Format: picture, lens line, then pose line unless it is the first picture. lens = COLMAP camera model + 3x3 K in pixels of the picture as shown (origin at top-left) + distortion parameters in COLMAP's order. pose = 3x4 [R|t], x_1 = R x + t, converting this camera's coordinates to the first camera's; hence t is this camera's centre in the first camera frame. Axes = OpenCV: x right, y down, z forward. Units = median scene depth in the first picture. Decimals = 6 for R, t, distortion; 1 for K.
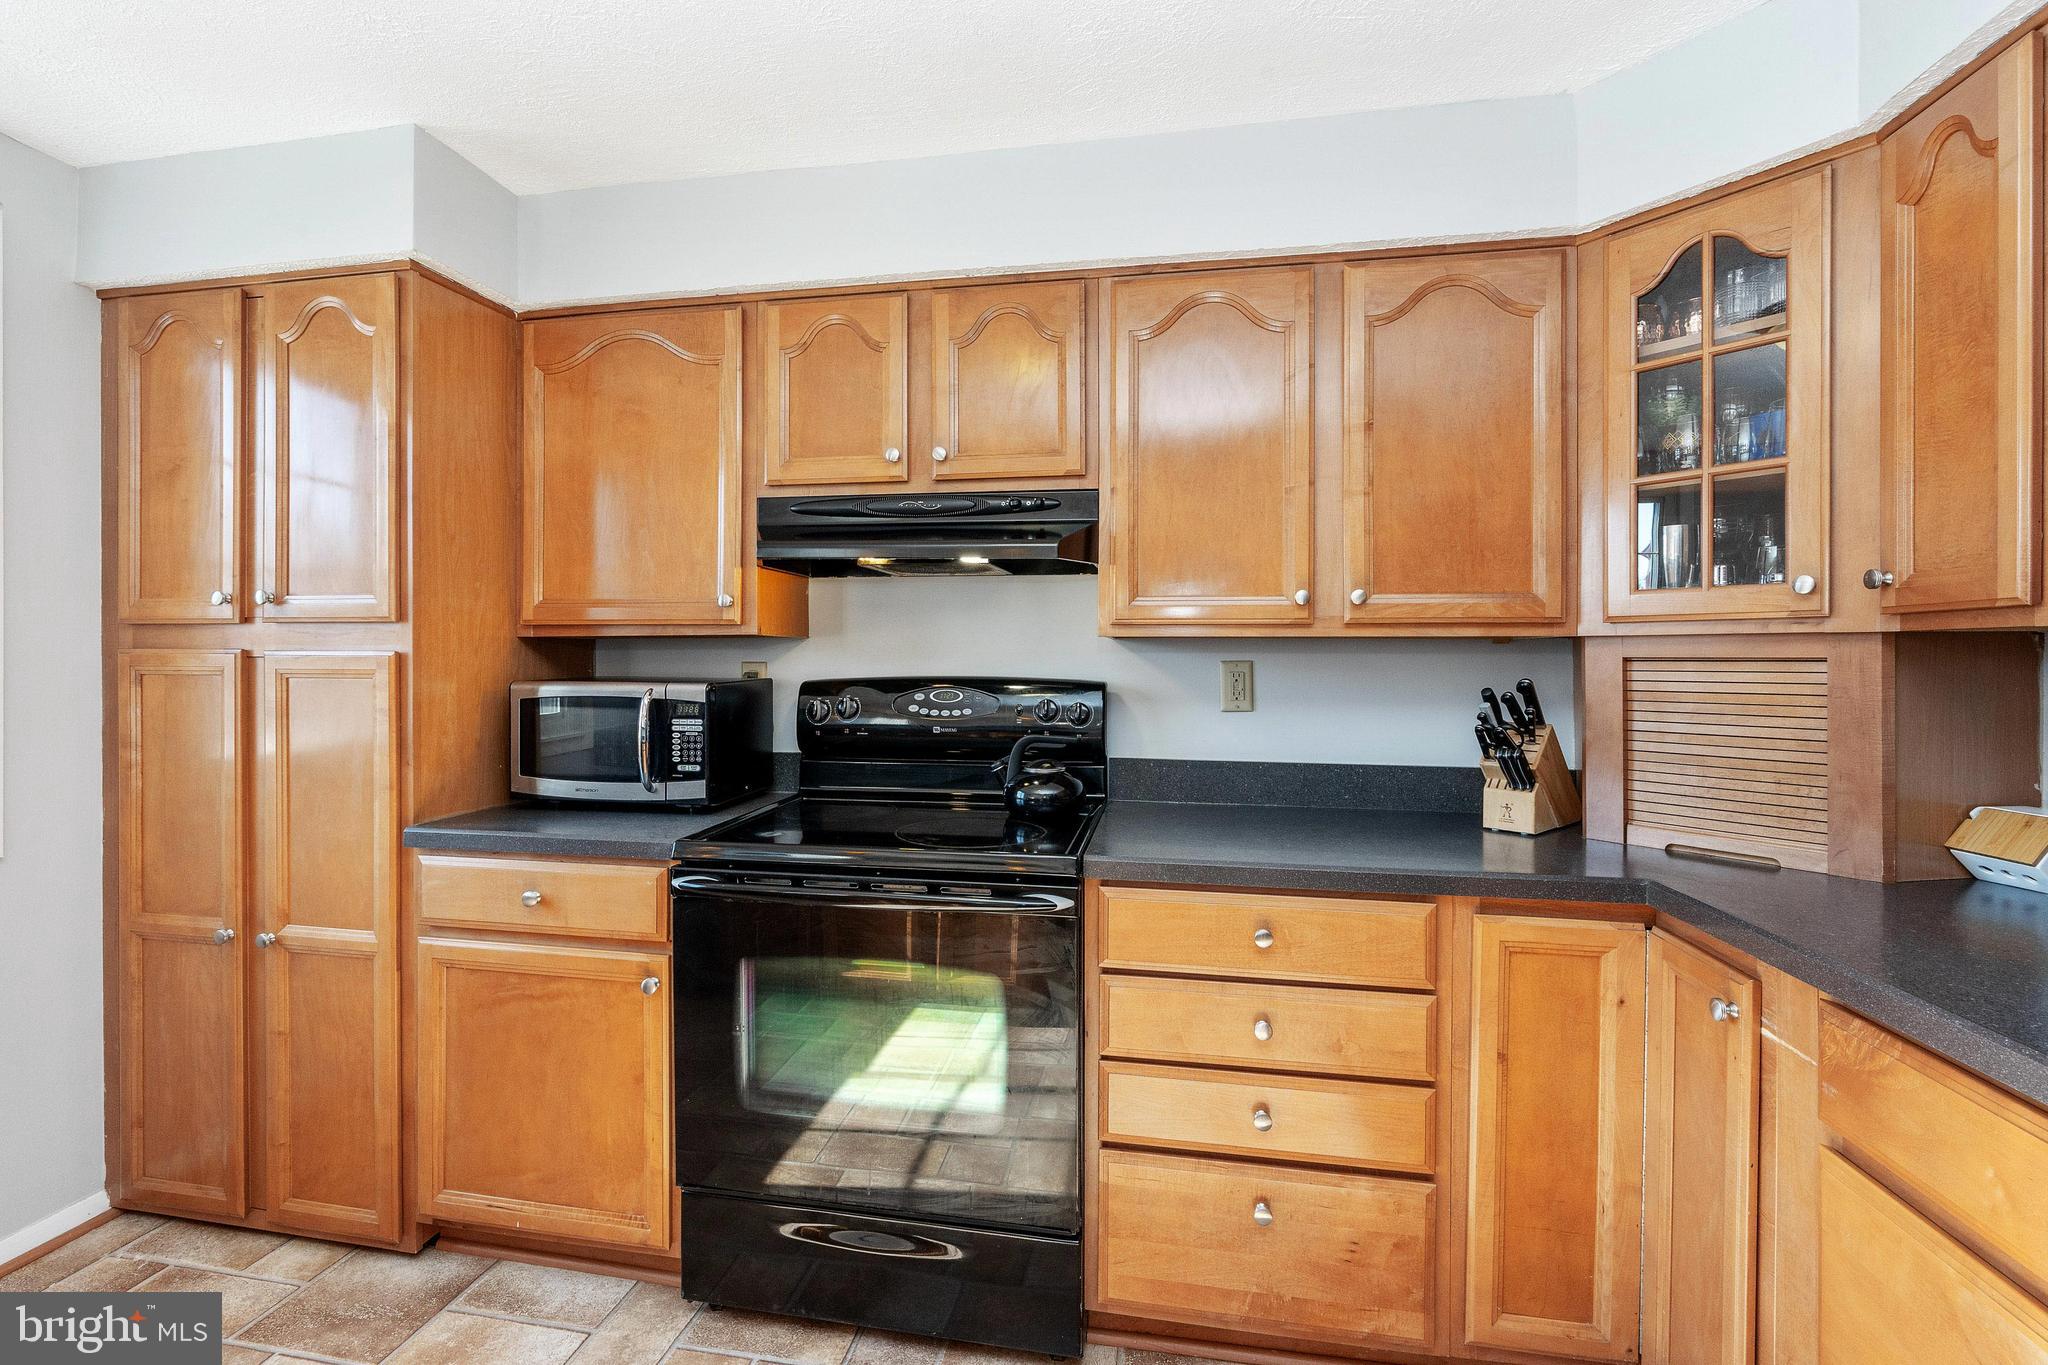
lens RADIAL K [[938.6, 0, 1002.8], [0, 938.6, 670.4], [0, 0, 1]] dist [-0.006512, 0.002710]
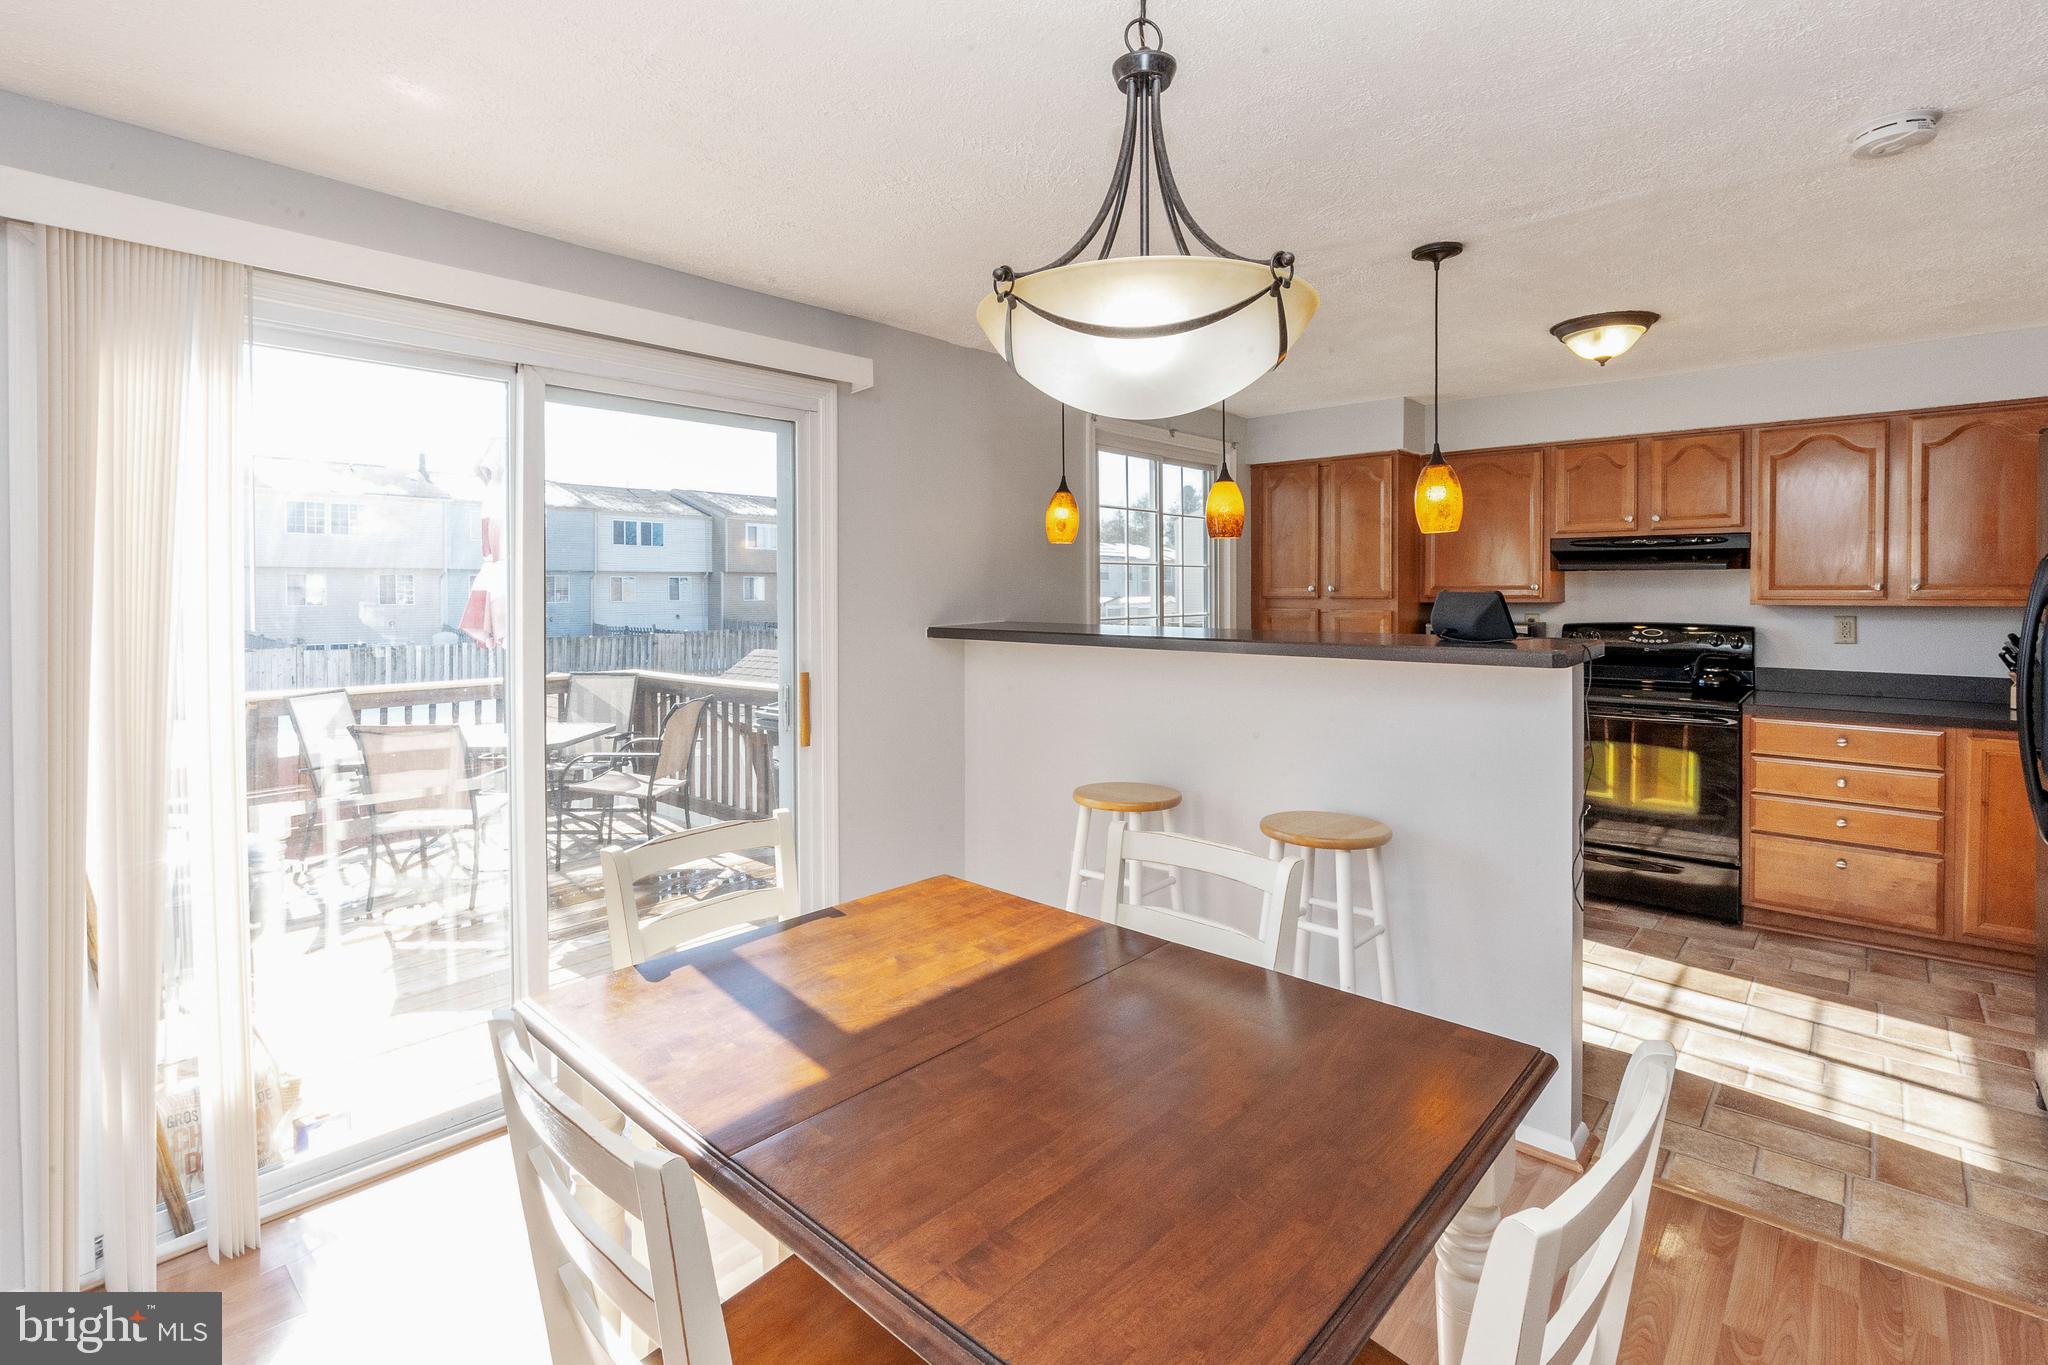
lens RADIAL K [[938.6, 0, 1018.8], [0, 938.6, 609.8], [0, 0, 1]] dist [-0.006512, 0.002710]
pose [[0.852779, 0.004491, -0.522252, -0.196421], [0.001507, 0.999938, 0.011061, -0.051491], [0.522269, -0.010220, 0.852719, -1.605544]]
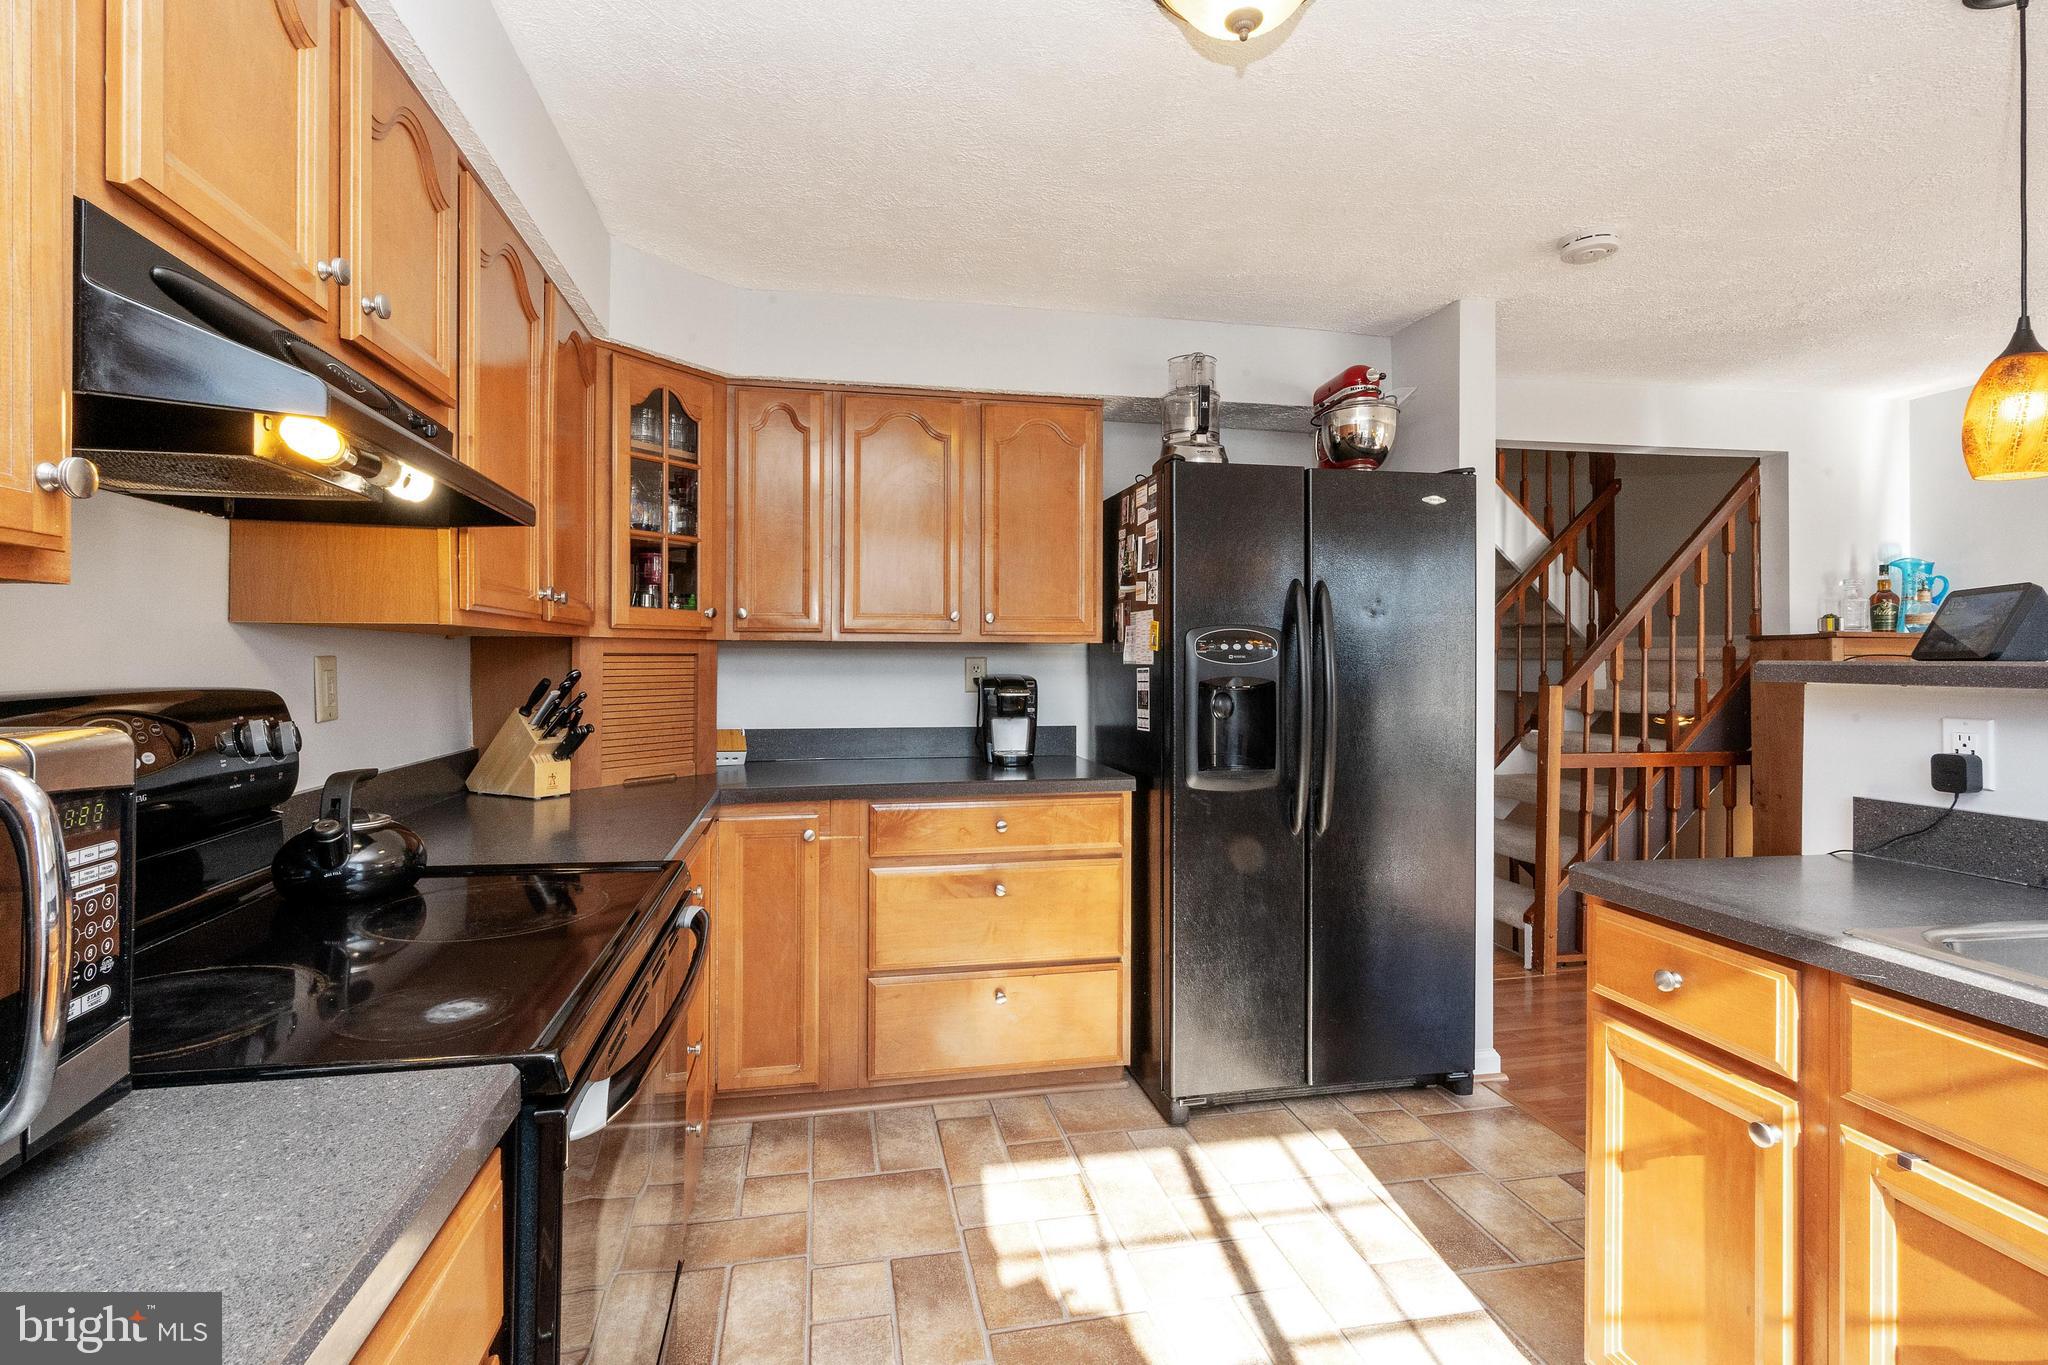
lens RADIAL K [[938.6, 0, 1003.8], [0, 938.6, 655.1], [0, 0, 1]] dist [-0.006512, 0.002710]
pose [[-0.368275, -0.002458, 0.929714, -0.781903], [0.006267, 0.999967, 0.005126, -0.012734], [-0.929696, 0.007714, -0.368248, 0.880294]]
